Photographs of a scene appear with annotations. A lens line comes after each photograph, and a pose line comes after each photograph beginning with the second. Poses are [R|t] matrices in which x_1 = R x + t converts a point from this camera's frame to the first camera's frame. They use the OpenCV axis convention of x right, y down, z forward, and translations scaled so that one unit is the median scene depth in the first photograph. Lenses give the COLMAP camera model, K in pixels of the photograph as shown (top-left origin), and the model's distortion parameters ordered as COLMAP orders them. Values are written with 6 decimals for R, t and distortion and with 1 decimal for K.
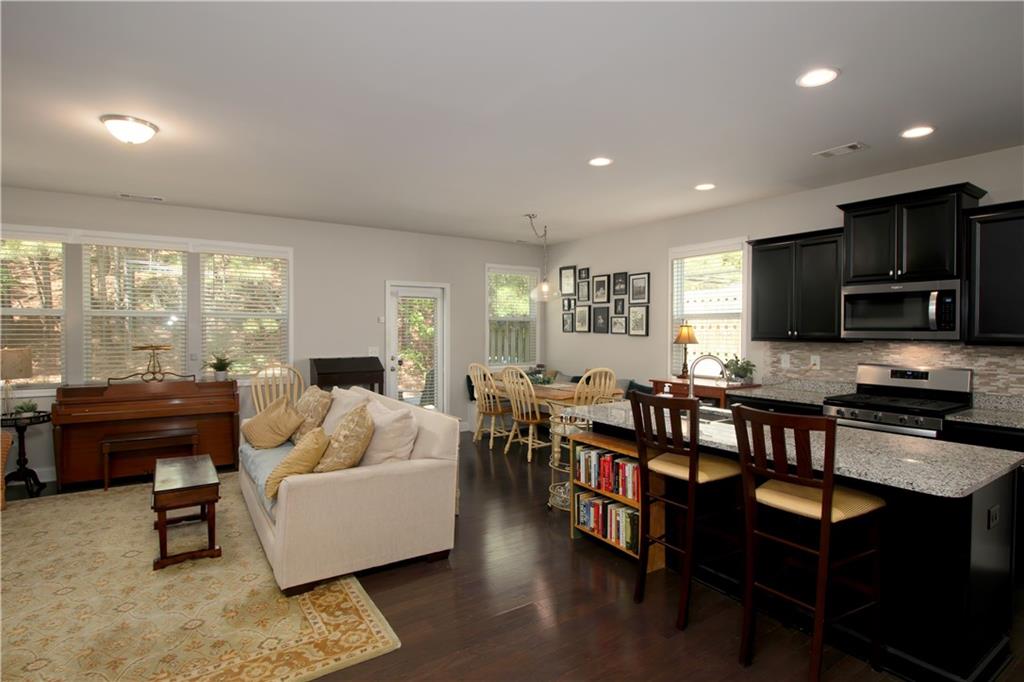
lens RADIAL K [[508.6, 0, 517.7], [0, 508.6, 336.5], [0, 0, 1]] dist [-0.000280, -0.000199]
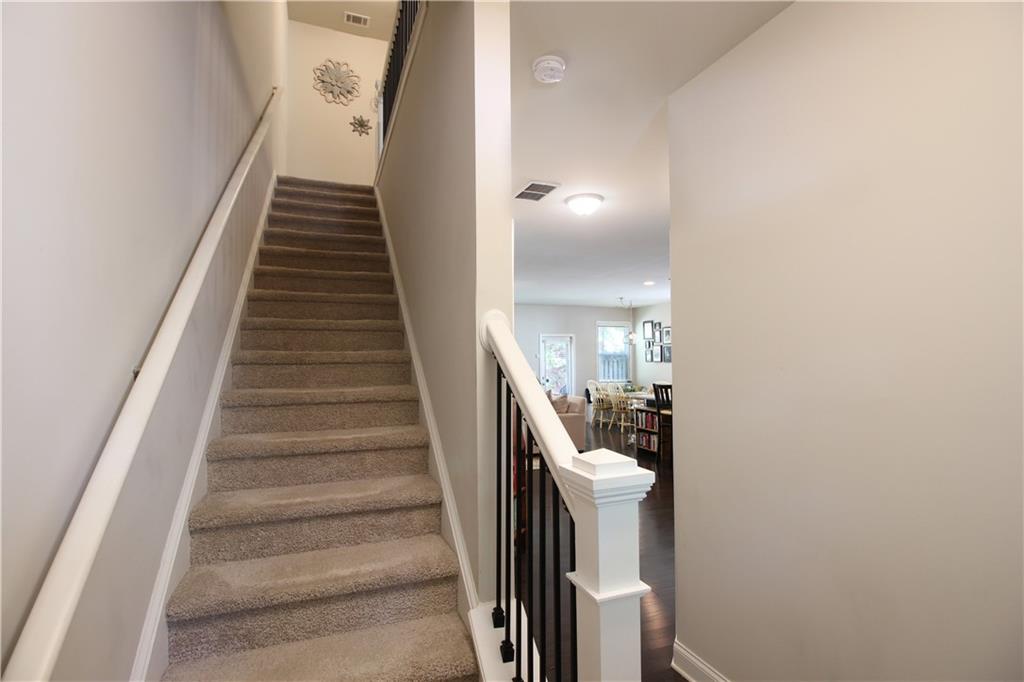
lens RADIAL K [[487.0, 0, 516.8], [0, 487.0, 347.1], [0, 0, 1]] dist [0.000678, -0.000567]
pose [[0.974694, -0.016570, -0.222929, 0.041139], [0.007350, 0.999085, -0.042126, 0.006902], [0.223423, 0.039422, 0.973924, -0.664373]]
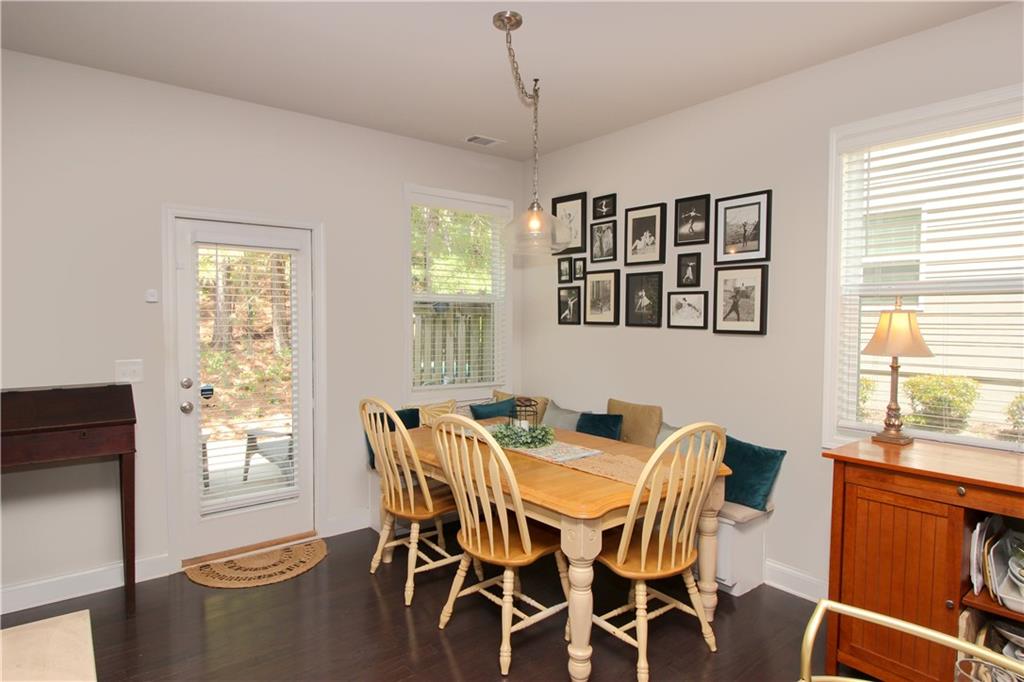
lens RADIAL K [[589.2, 0, 516.0], [0, 589.2, 340.5], [0, 0, 1]] dist [0.000122, -0.000130]
pose [[0.996539, -0.001960, 0.083103, -0.004093], [-0.000161, 0.999675, 0.025506, -0.007914], [-0.083126, -0.025431, 0.996214, 0.473013]]
